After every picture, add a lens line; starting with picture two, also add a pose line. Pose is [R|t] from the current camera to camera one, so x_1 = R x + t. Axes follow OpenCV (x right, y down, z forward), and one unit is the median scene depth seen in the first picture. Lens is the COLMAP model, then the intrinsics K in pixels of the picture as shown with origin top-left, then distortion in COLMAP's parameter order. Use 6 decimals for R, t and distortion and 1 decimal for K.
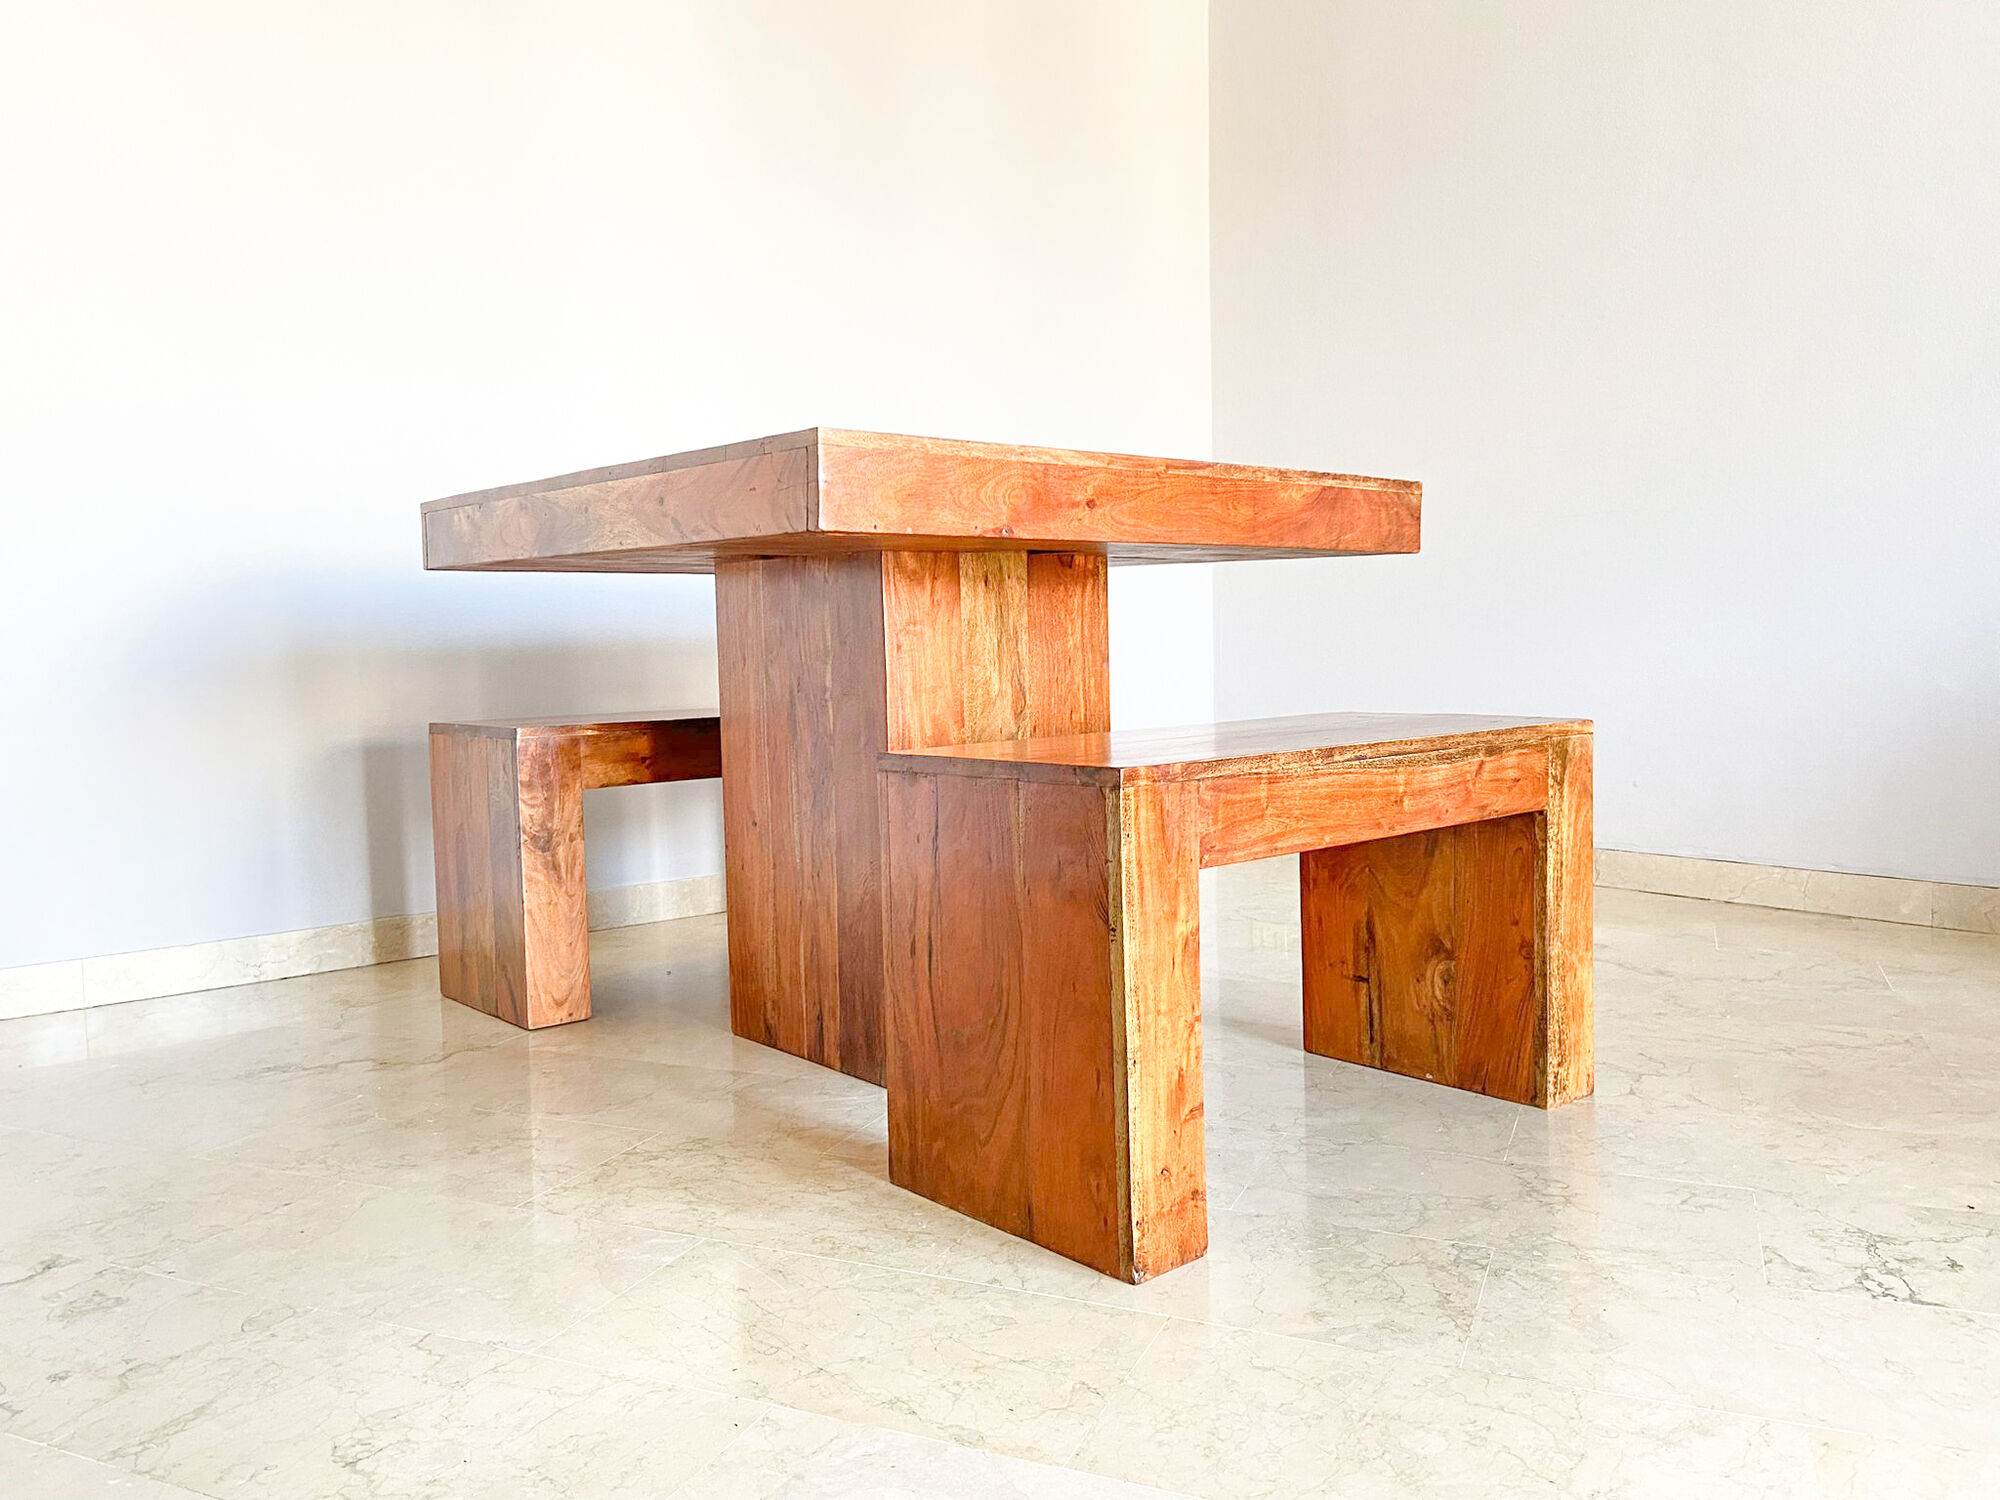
lens RADIAL K [[1517.9, 0, 986.9], [0, 1517.9, 746.2], [0, 0, 1]] dist [0.112135, -0.123369]
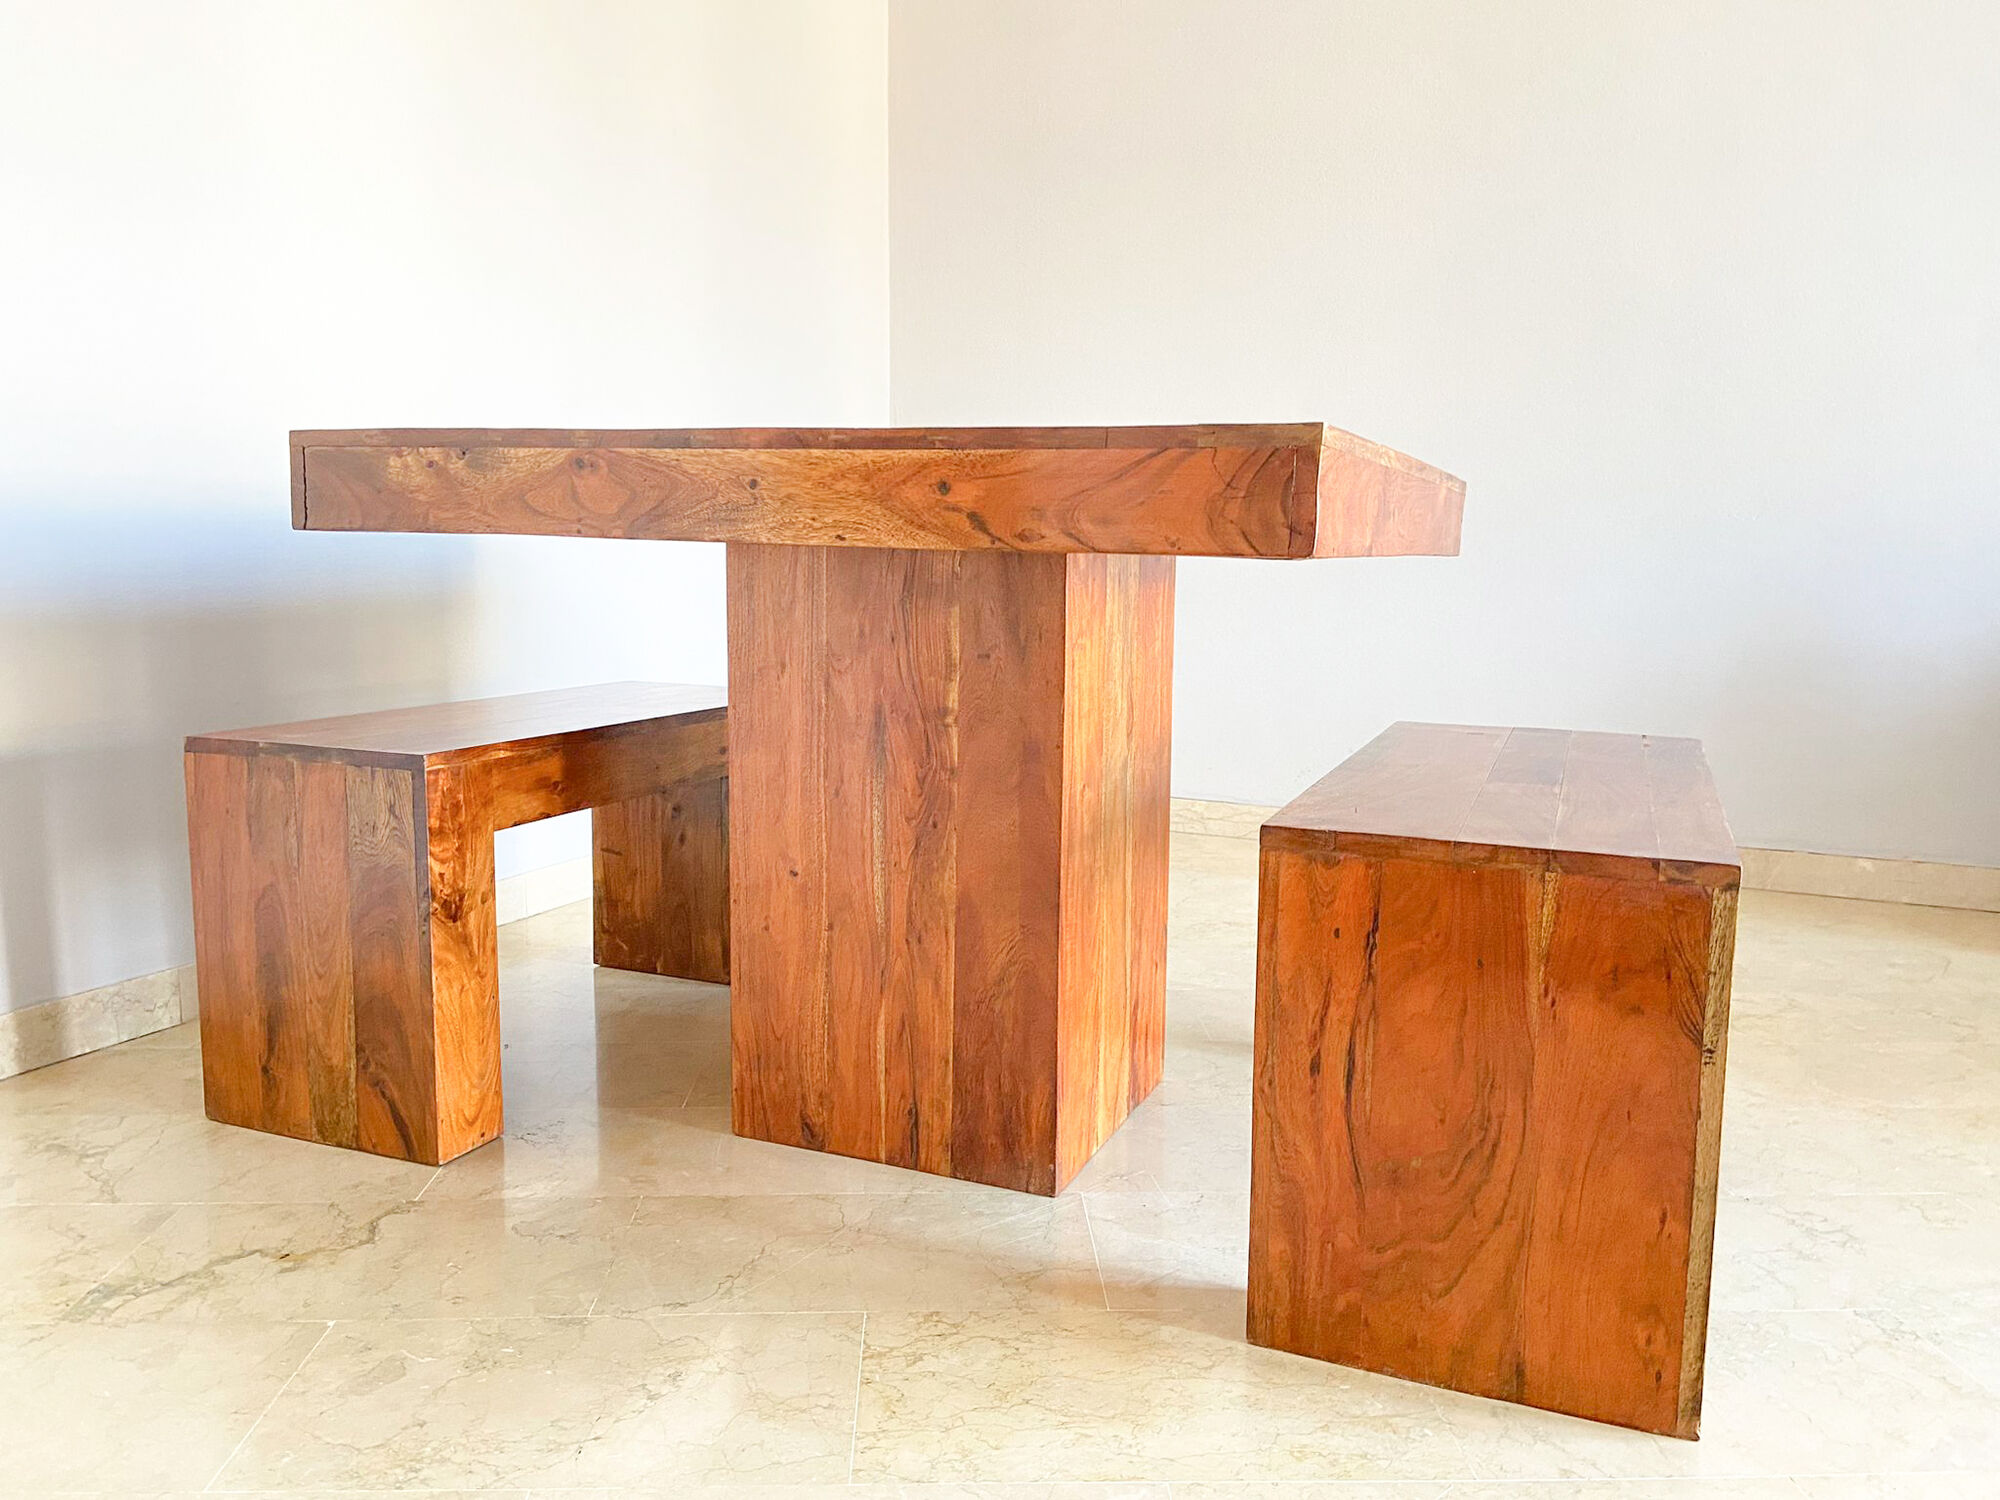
lens RADIAL K [[1517.9, 0, 986.9], [0, 1517.9, 746.2], [0, 0, 1]] dist [0.112135, -0.123369]
pose [[0.896829, -0.026735, 0.441568, -0.546239], [-0.000978, 0.998050, 0.062415, -0.085772], [-0.442376, -0.056408, 0.895054, 0.340982]]
